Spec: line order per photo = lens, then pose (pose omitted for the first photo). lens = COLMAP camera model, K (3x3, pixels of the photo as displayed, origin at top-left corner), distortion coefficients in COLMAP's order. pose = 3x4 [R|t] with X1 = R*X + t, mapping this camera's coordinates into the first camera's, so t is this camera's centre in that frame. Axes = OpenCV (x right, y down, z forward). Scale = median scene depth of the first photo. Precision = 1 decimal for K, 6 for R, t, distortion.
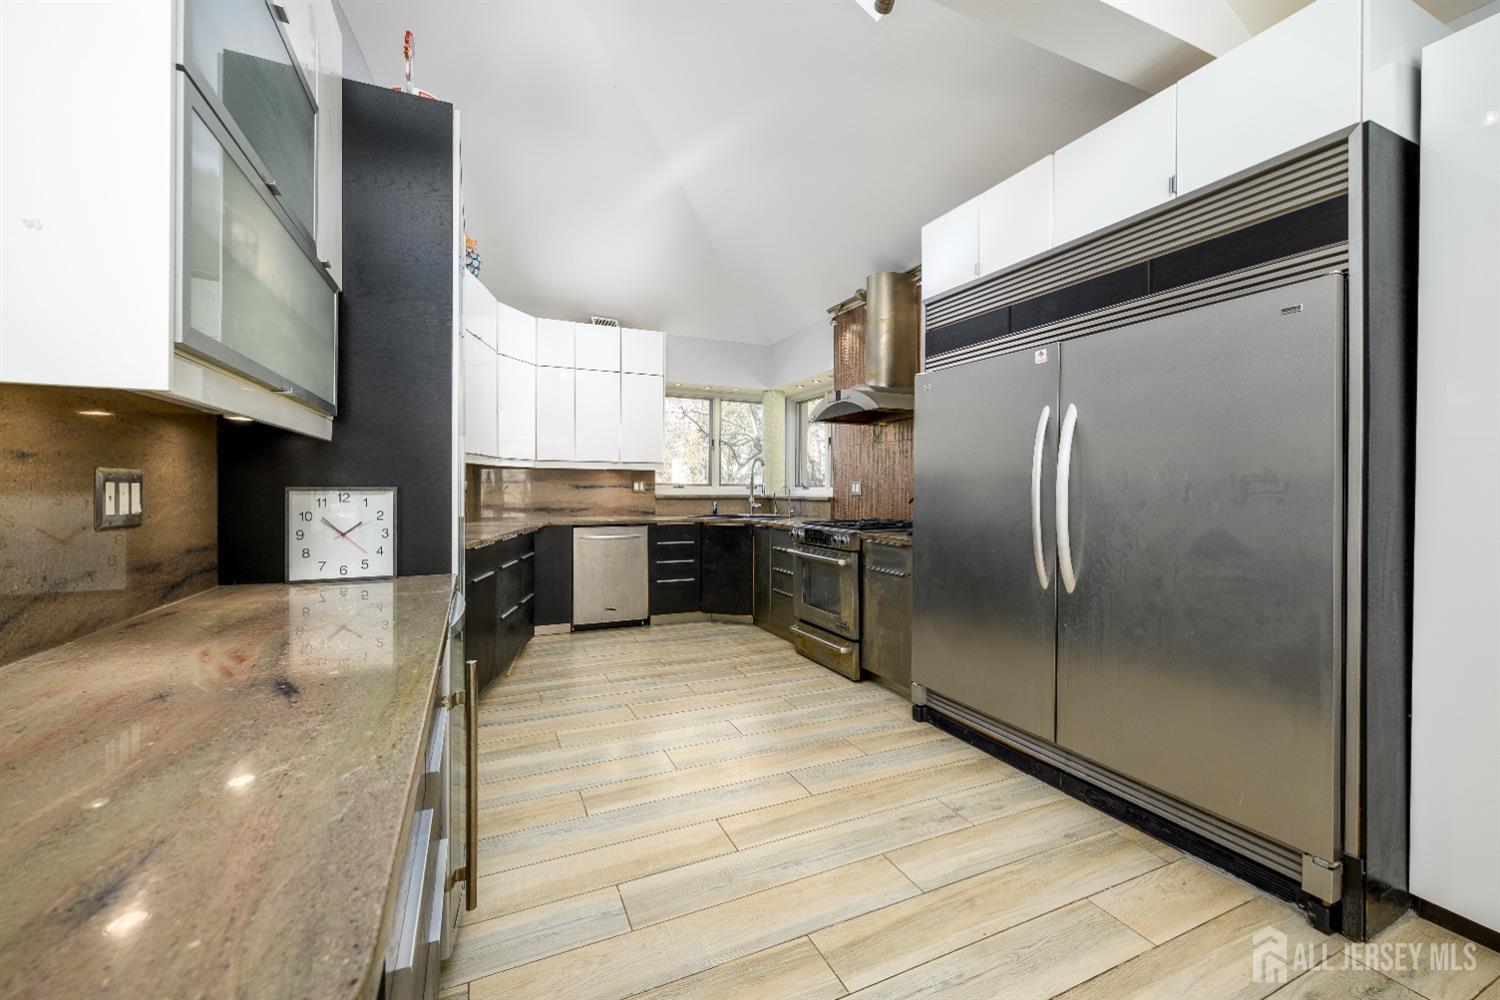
lens RADIAL K [[609.8, 0, 752.3], [0, 609.8, 473.0], [0, 0, 1]] dist [-0.000633, 0.000098]
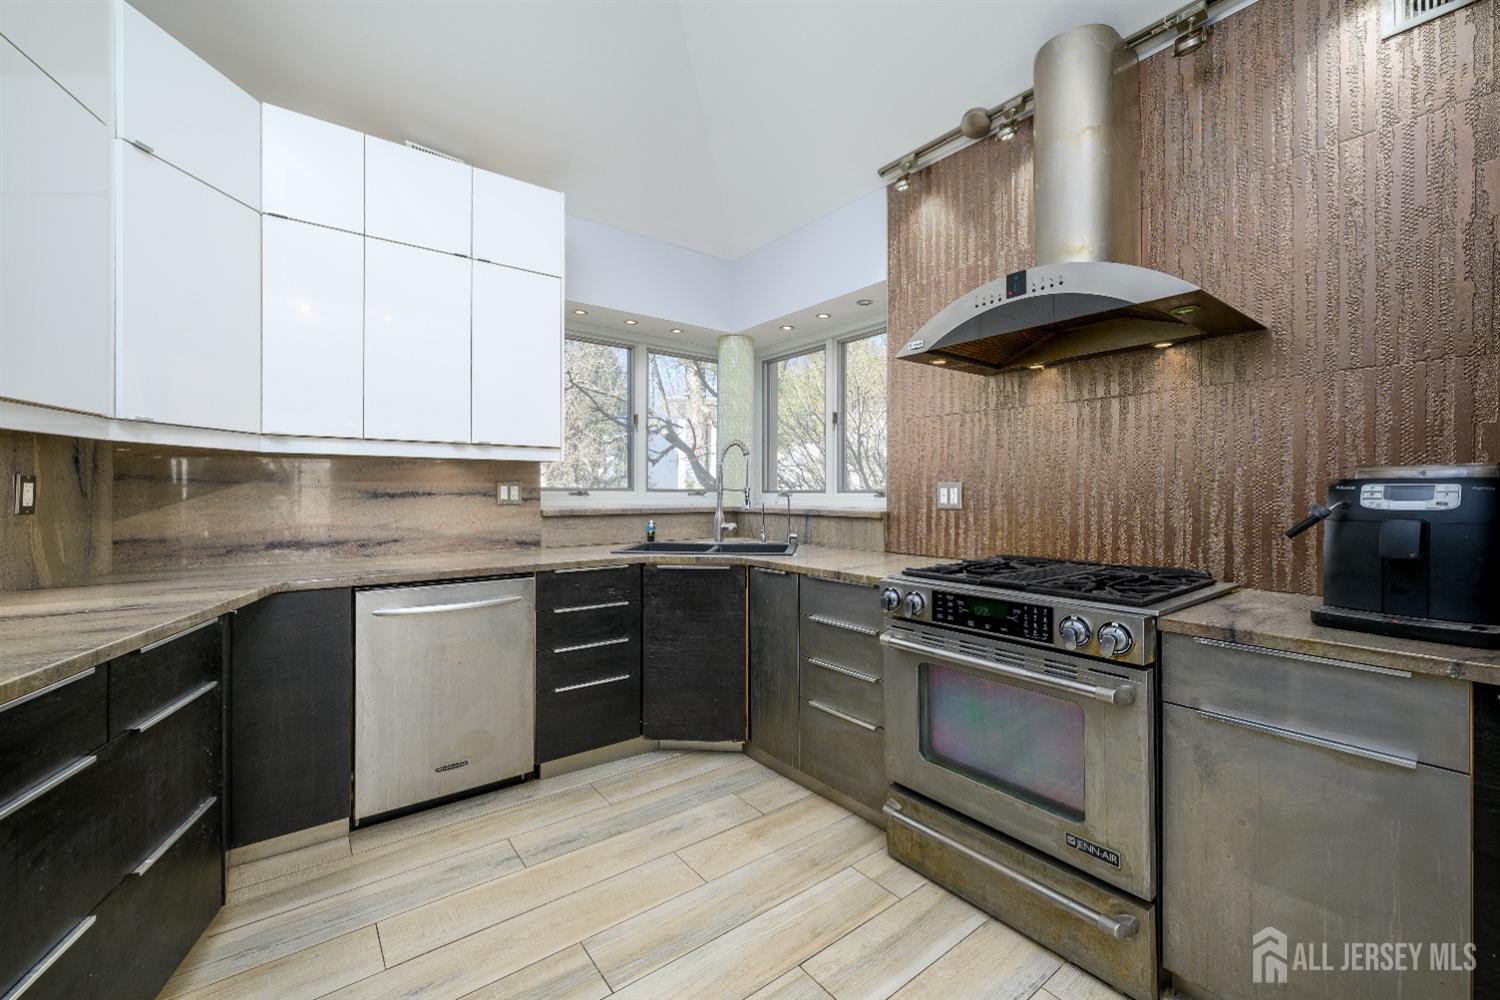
lens RADIAL K [[612.2, 0, 749.4], [0, 612.2, 483.5], [0, 0, 1]] dist [0.000614, 0.000185]
pose [[0.974538, 0.000005, 0.224224, -0.114775], [-0.002279, 0.999949, 0.009880, 0.008874], [-0.224213, -0.010139, 0.974488, 0.495933]]
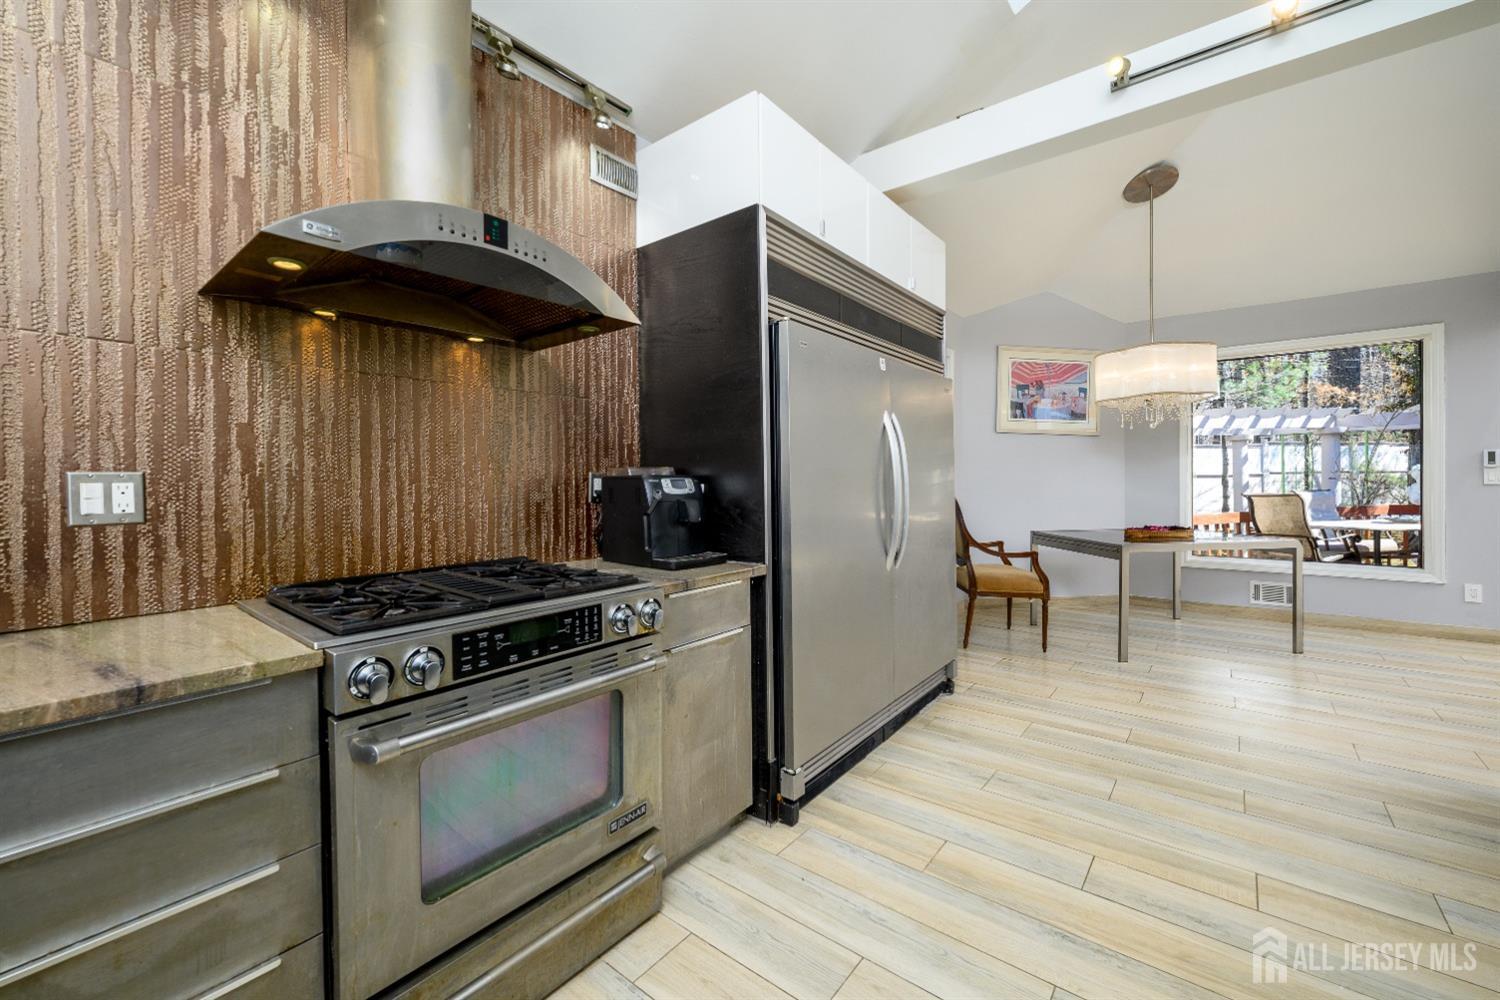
lens RADIAL K [[605.4, 0, 754.7], [0, 605.4, 480.3], [0, 0, 1]] dist [-0.000006, 0.000107]
pose [[-0.456192, 0.001277, 0.889880, -0.194721], [-0.011595, 0.999906, -0.007379, 0.014947], [-0.889806, -0.013685, -0.456134, 0.828489]]
